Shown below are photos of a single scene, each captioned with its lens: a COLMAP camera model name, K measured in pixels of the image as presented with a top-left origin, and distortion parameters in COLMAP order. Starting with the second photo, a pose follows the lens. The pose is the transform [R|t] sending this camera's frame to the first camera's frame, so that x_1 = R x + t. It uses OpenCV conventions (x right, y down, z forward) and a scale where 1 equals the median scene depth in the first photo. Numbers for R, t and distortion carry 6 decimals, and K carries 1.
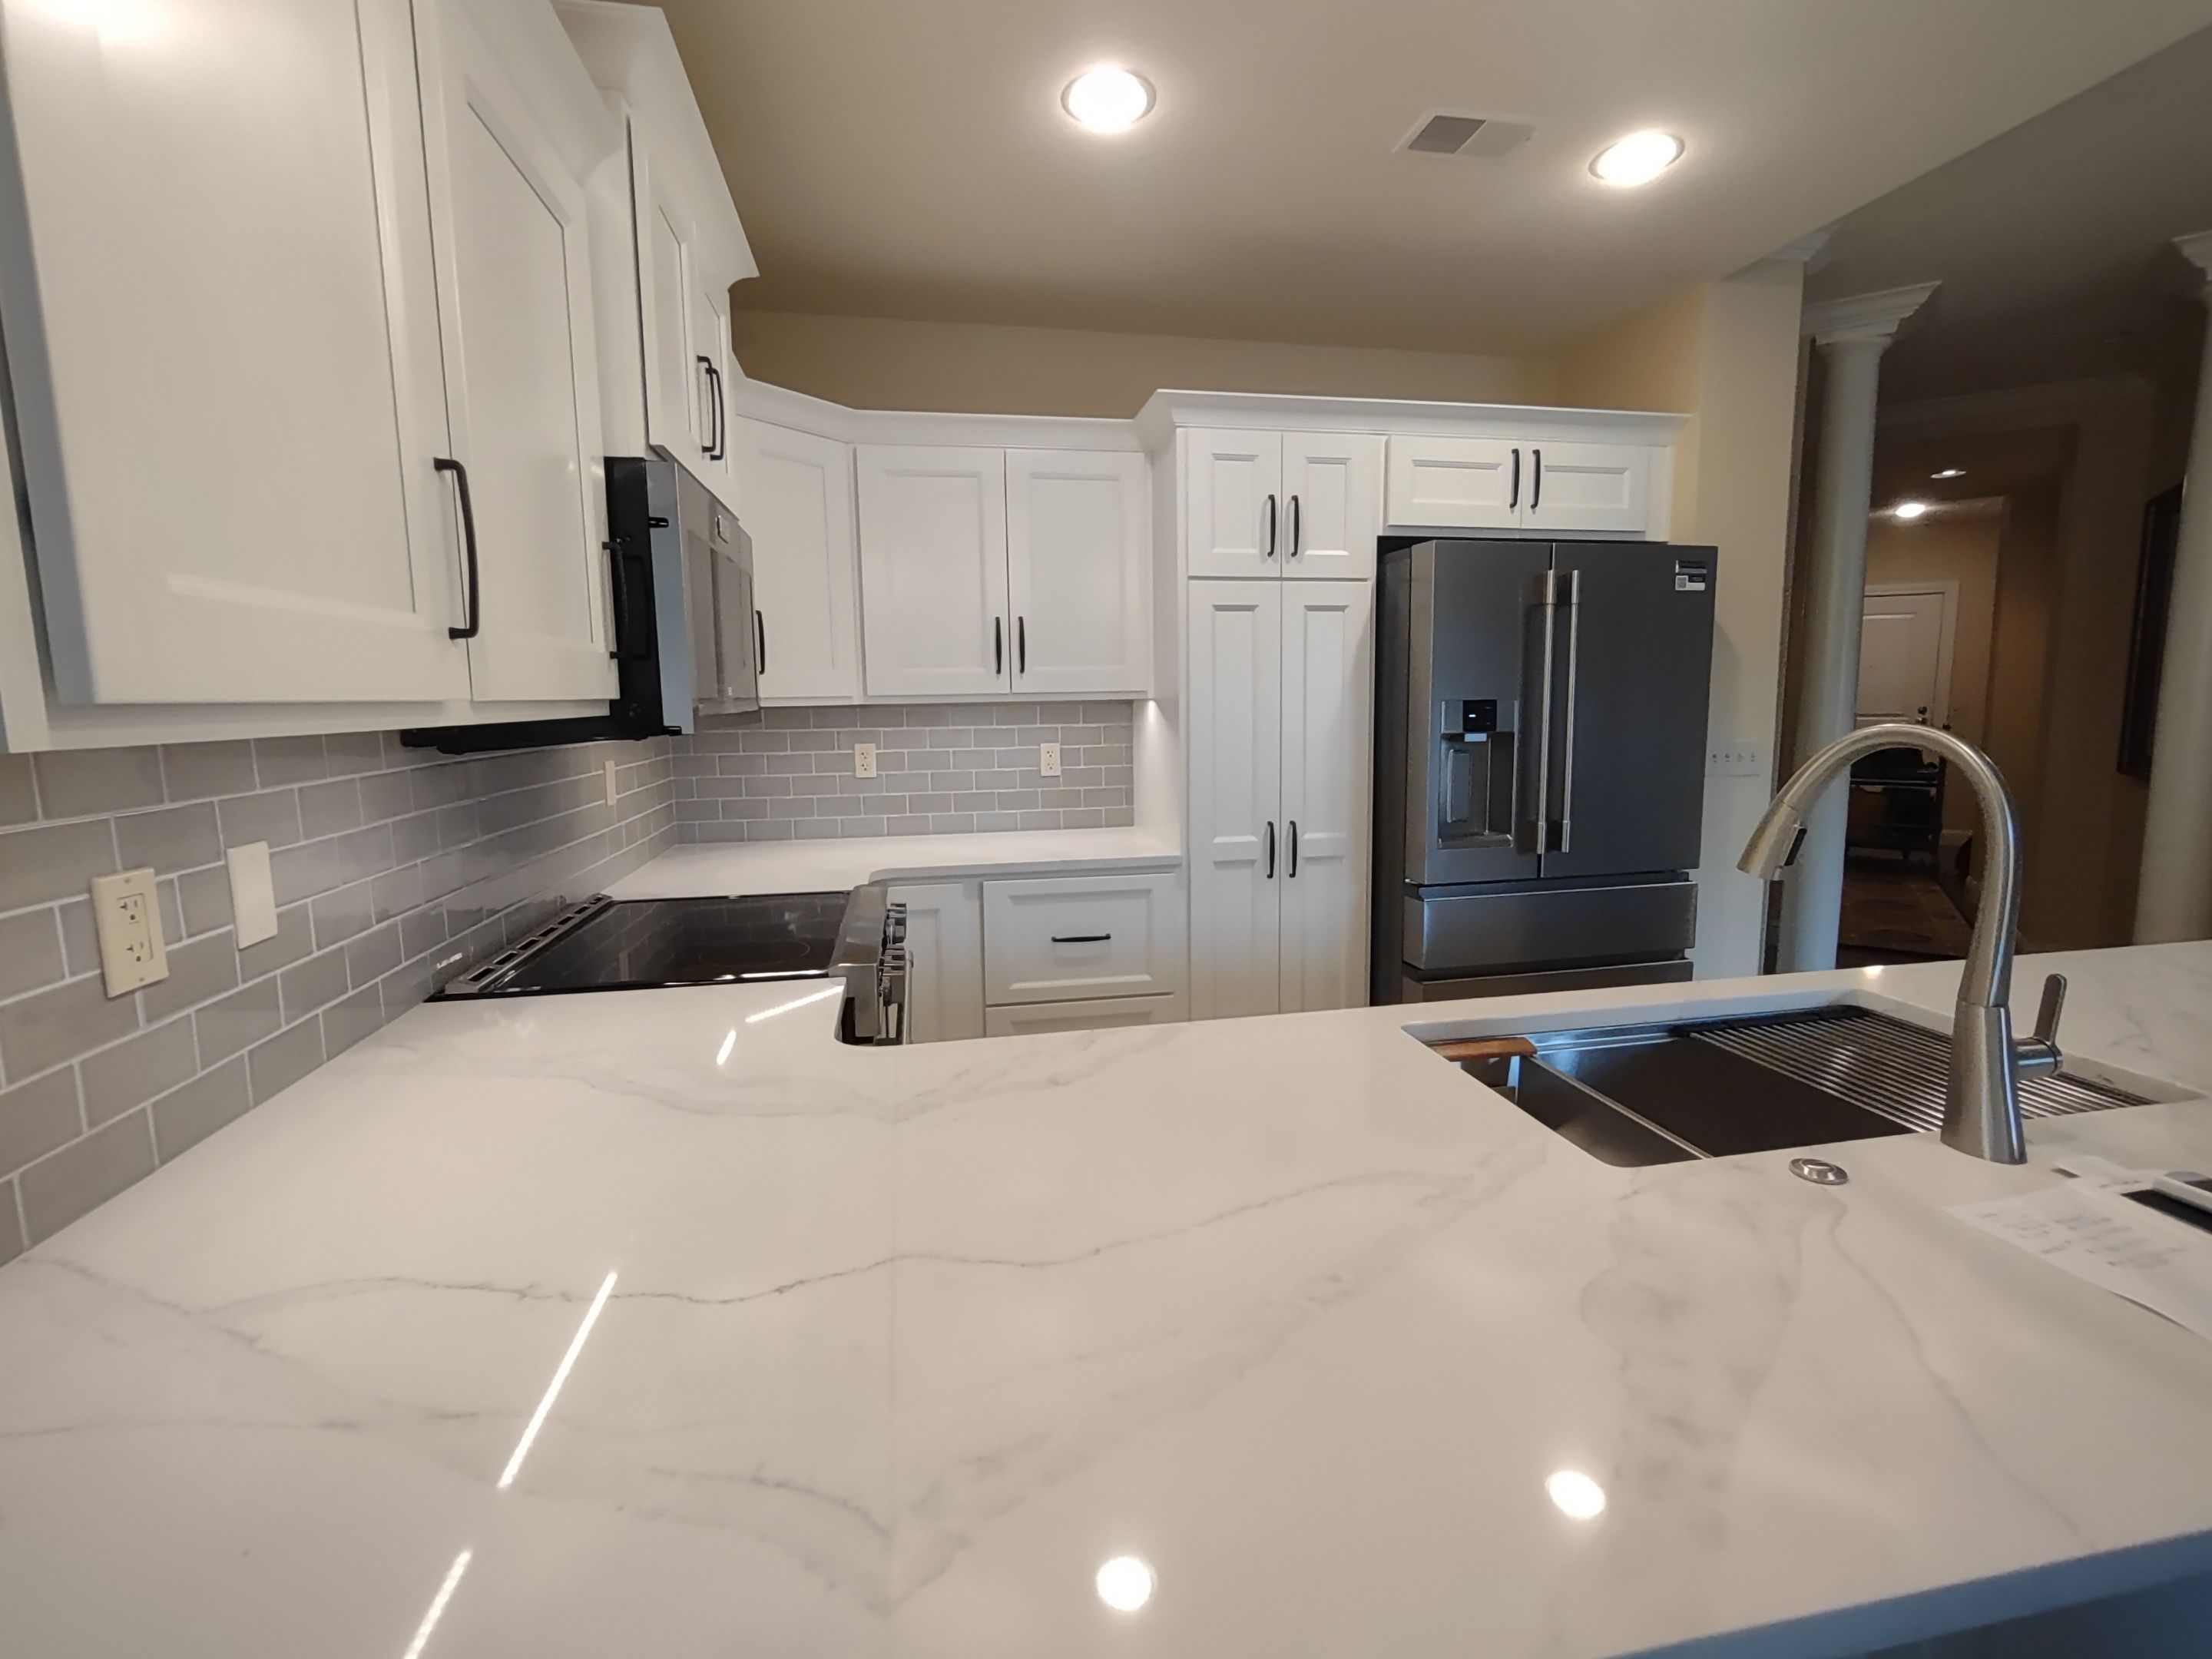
lens RADIAL K [[1009.4, 0, 1112.6], [0, 1009.4, 812.2], [0, 0, 1]] dist [-0.005327, 0.002840]
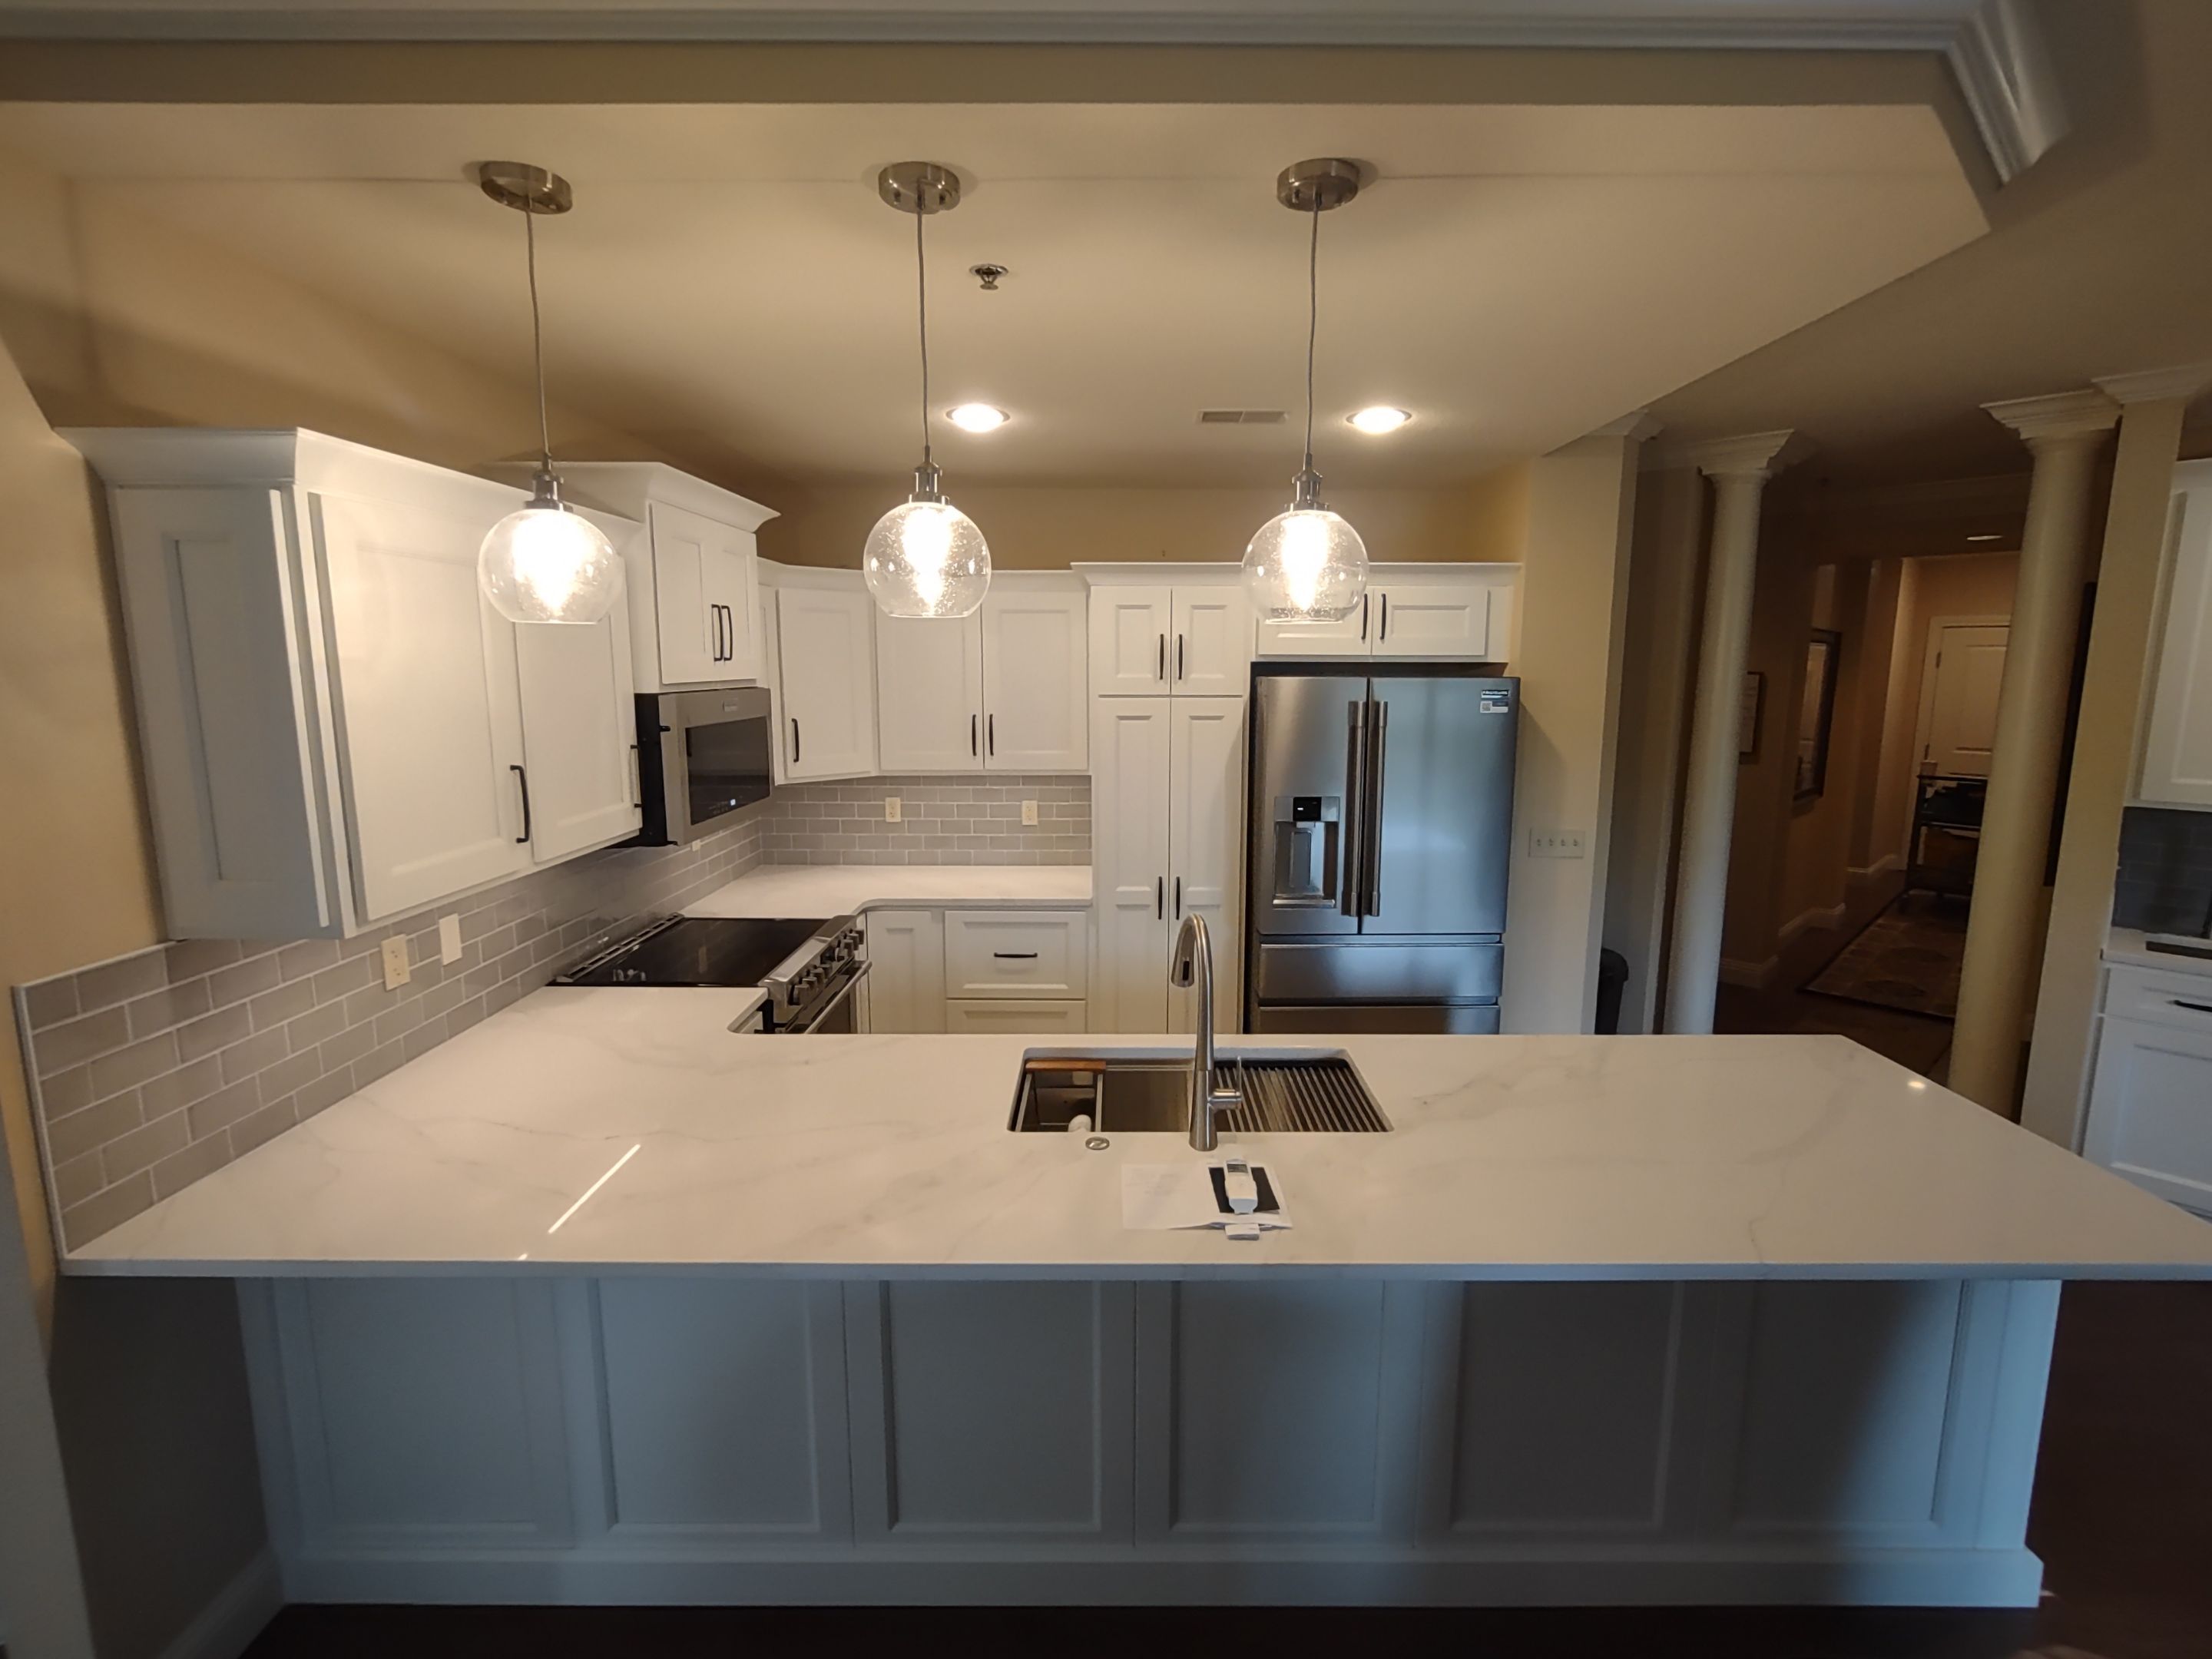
lens RADIAL K [[1009.4, 0, 1122.7], [0, 1009.4, 804.3], [0, 0, 1]] dist [-0.005327, 0.002840]
pose [[0.980530, 0.043275, -0.191543, 0.378407], [-0.038394, 0.998838, 0.029124, -0.130135], [0.192581, -0.021203, 0.981052, -0.326382]]
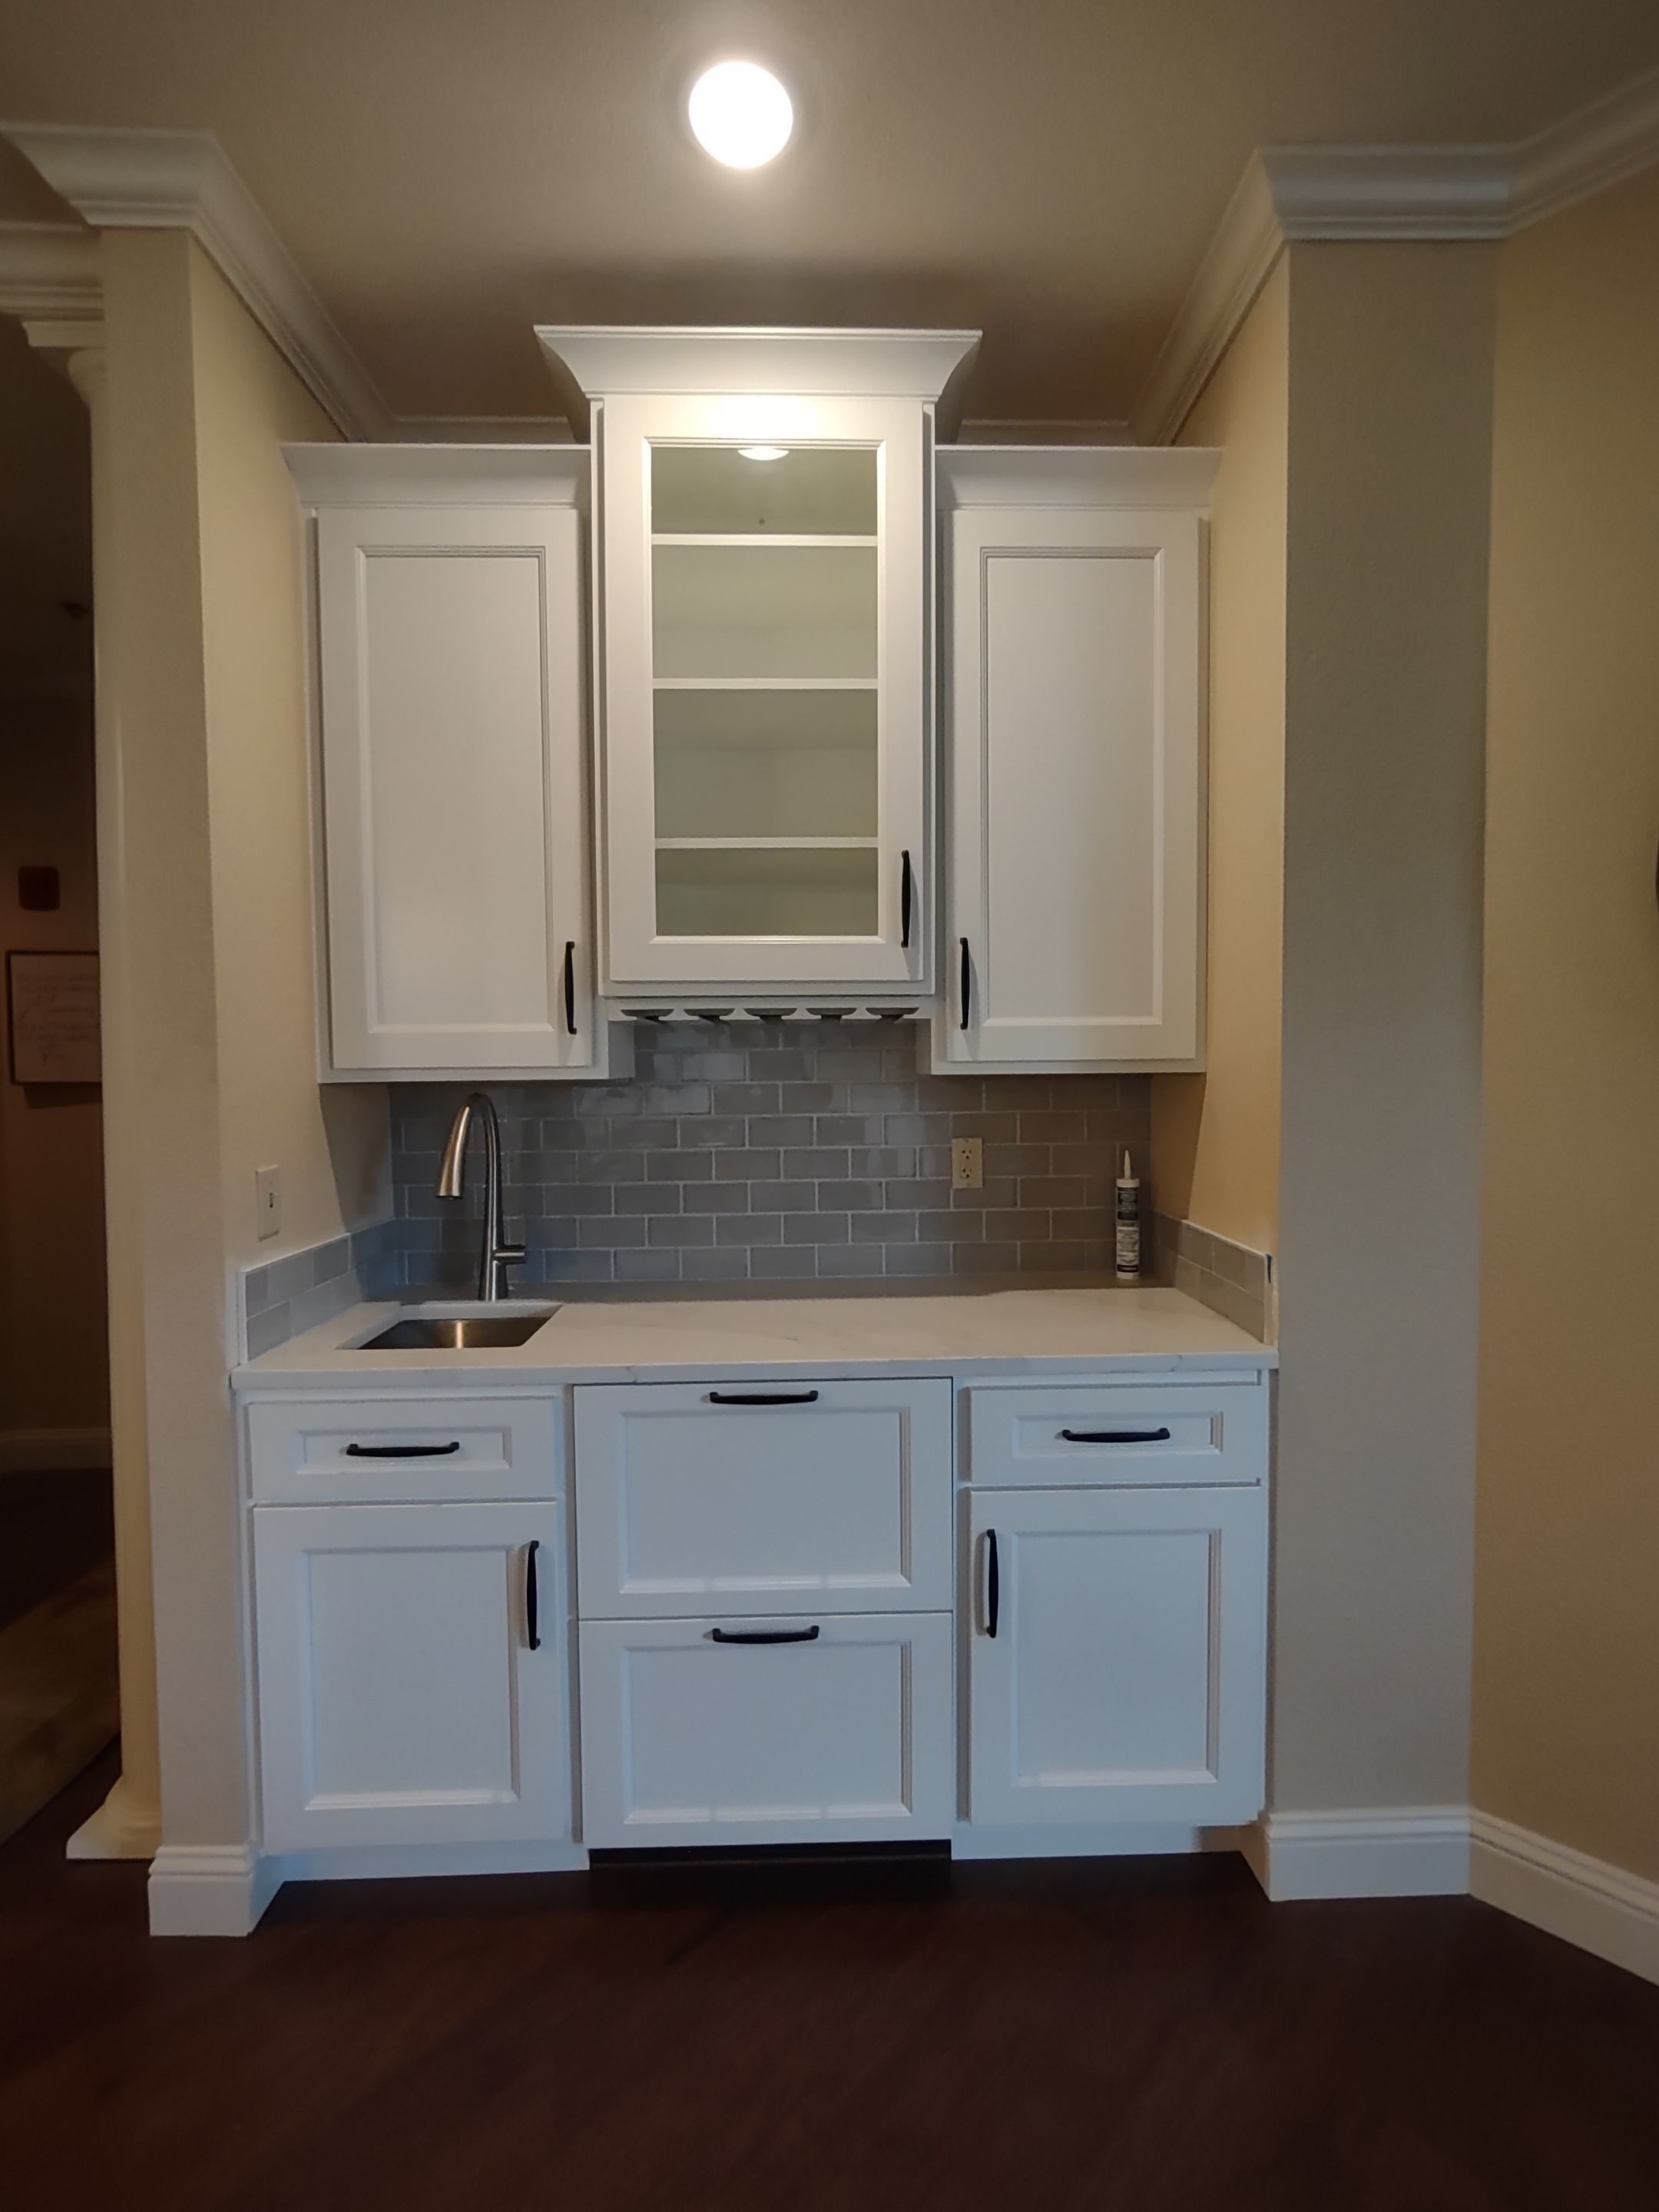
lens RADIAL K [[1036.5, 0, 845.6], [0, 1036.5, 1096.0], [0, 0, 1]] dist [-0.004498, 0.003004]
pose [[0.817574, -0.019341, 0.575499, 1.243725], [0.069136, 0.995503, -0.064760, -0.062219], [-0.571659, 0.092734, 0.815234, 0.357794]]
